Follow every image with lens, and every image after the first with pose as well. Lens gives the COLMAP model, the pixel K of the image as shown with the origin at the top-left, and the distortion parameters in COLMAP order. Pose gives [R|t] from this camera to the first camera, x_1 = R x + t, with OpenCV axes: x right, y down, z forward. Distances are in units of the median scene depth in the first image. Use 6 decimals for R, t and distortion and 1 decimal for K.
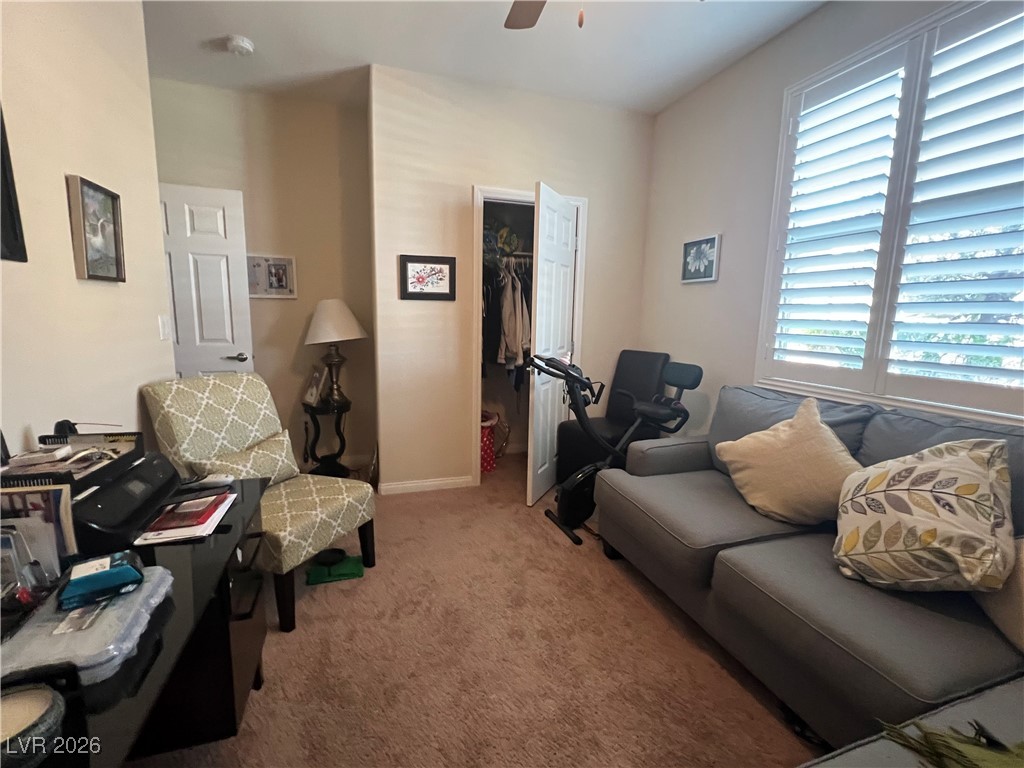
lens RADIAL K [[452.3, 0, 512.0], [0, 452.3, 384.0], [0, 0, 1]] dist [0.000971, 0.000203]
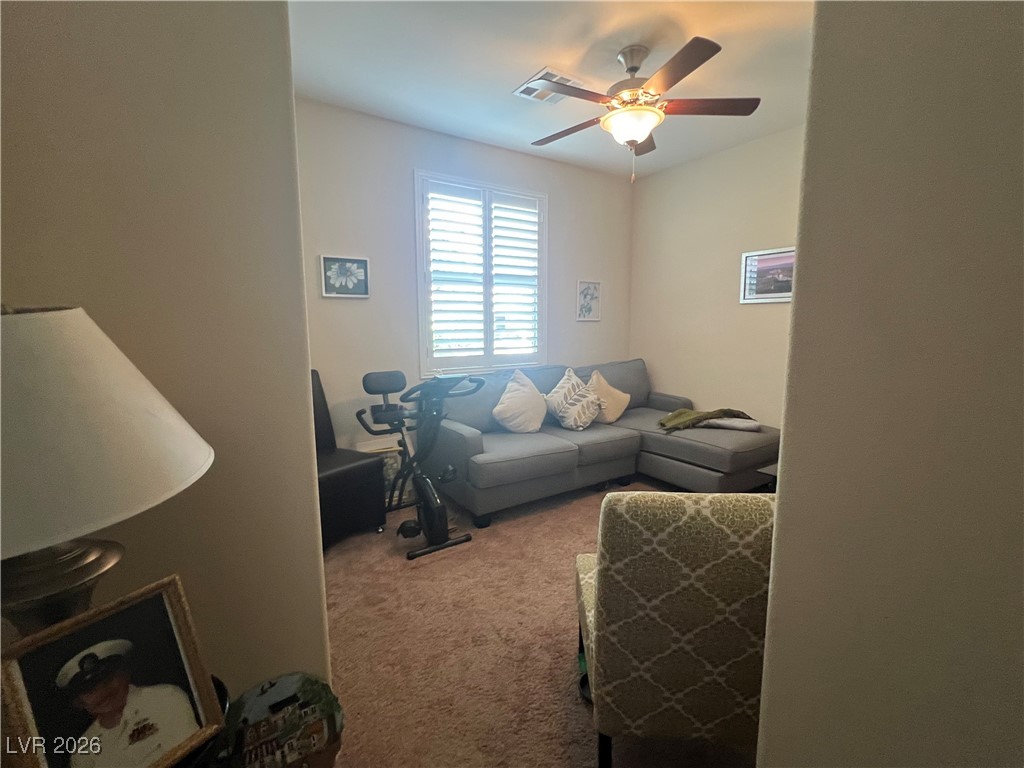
lens RADIAL K [[452.3, 0, 512.0], [0, 452.3, 384.0], [0, 0, 1]] dist [0.000971, 0.000203]
pose [[-0.260518, -0.148561, 0.953971, -0.944224], [0.143576, 0.971142, 0.190444, -0.223864], [-0.954734, 0.186581, -0.231671, 1.173152]]
